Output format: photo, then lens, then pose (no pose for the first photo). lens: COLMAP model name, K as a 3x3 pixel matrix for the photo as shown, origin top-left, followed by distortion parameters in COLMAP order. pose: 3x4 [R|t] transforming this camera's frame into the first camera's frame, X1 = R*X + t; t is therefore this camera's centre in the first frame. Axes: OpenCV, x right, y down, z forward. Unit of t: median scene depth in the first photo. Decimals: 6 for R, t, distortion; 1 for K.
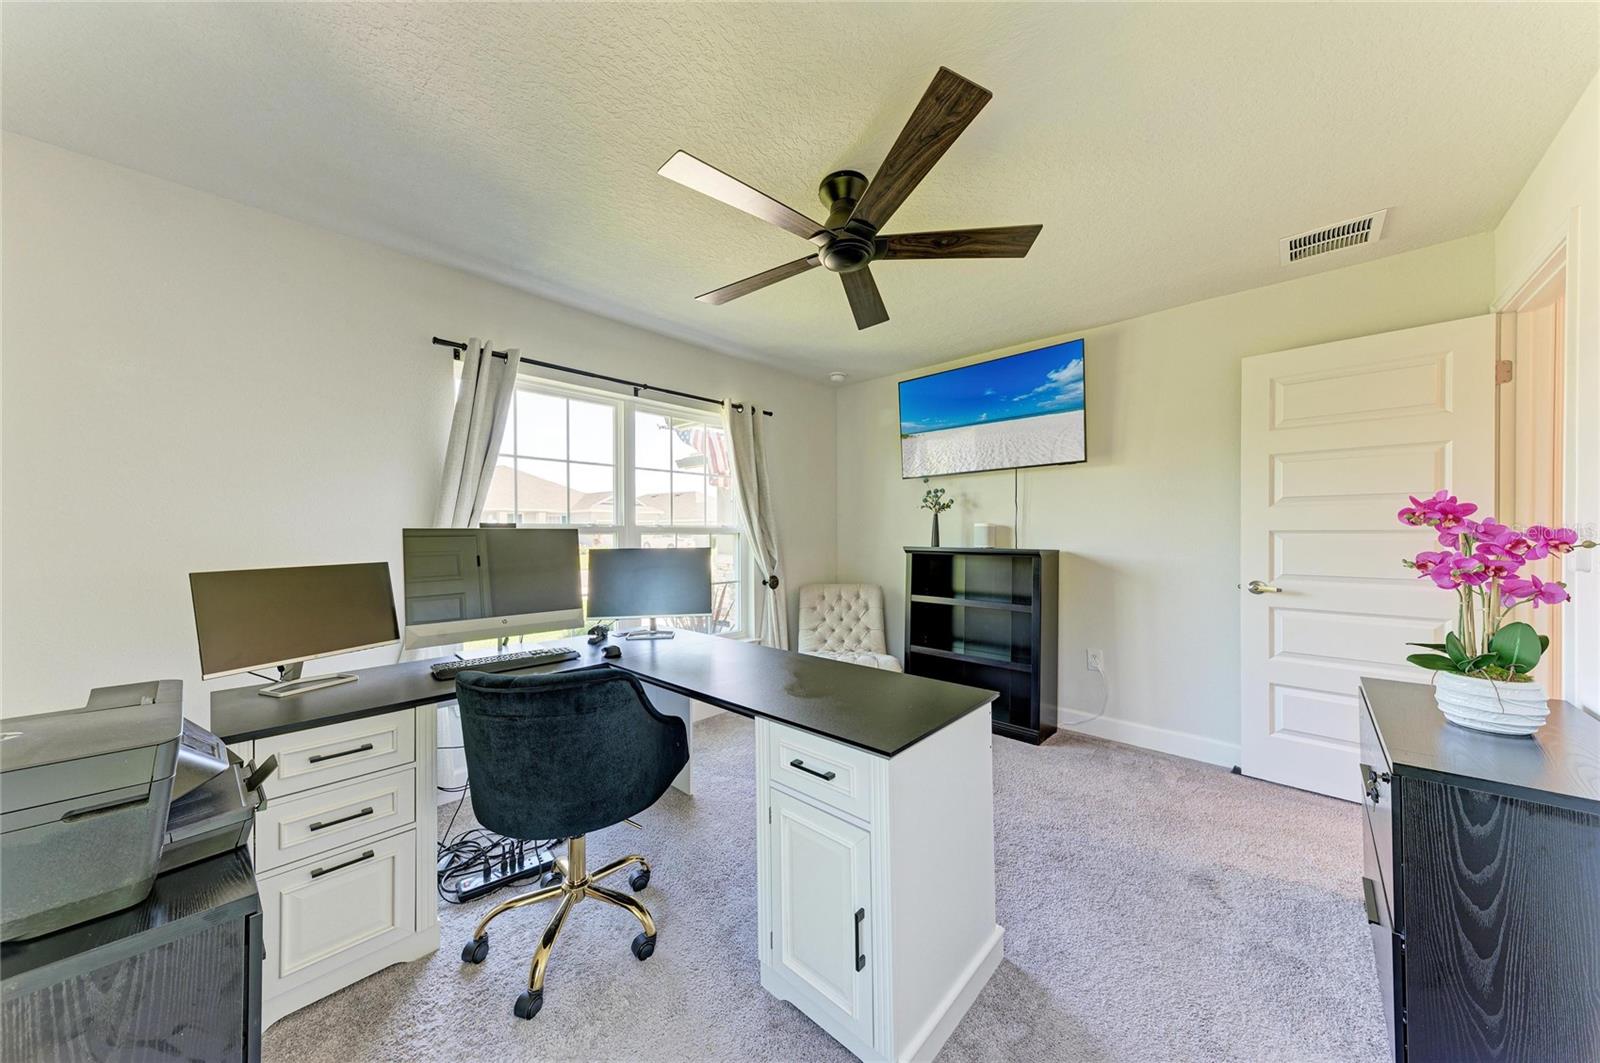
lens RADIAL K [[542.8, 0, 787.1], [0, 542.8, 532.1], [0, 0, 1]] dist [0.018406, -0.003961]
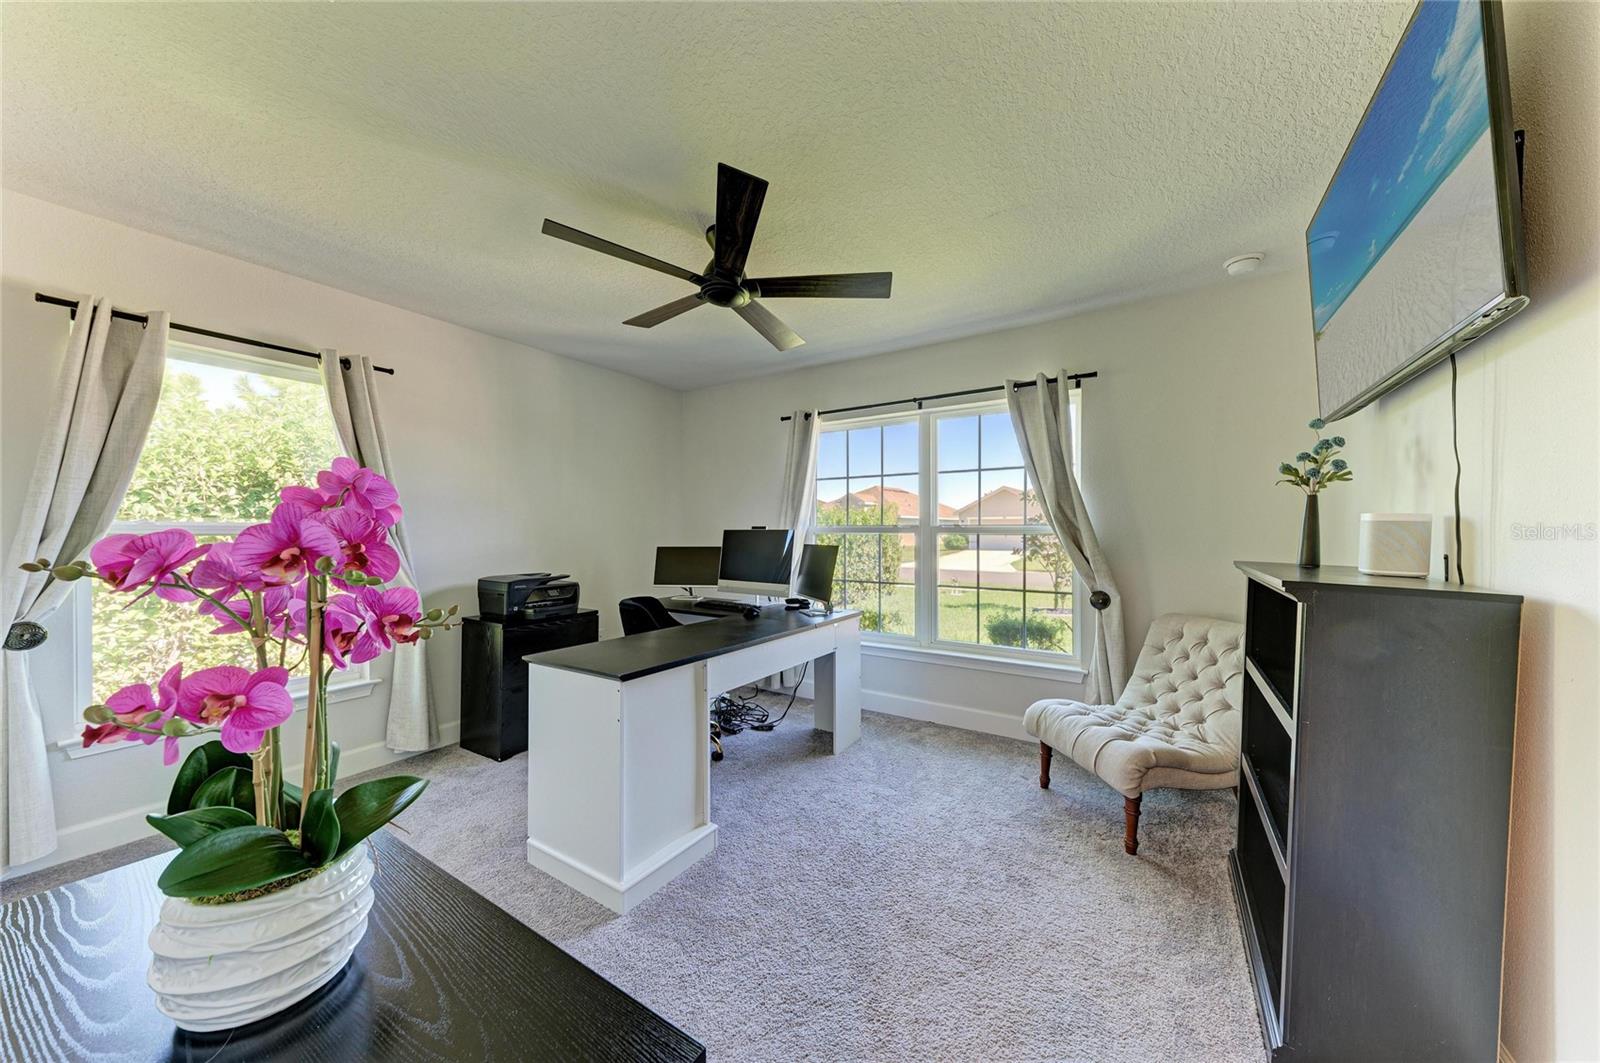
lens RADIAL K [[542.8, 0, 810.1], [0, 542.8, 533.9], [0, 0, 1]] dist [0.018406, -0.003961]
pose [[0.183166, 0.009088, -0.983040, 0.696037], [0.001196, 0.999954, 0.009467, -0.005971], [0.983081, -0.002910, 0.183147, 0.520739]]
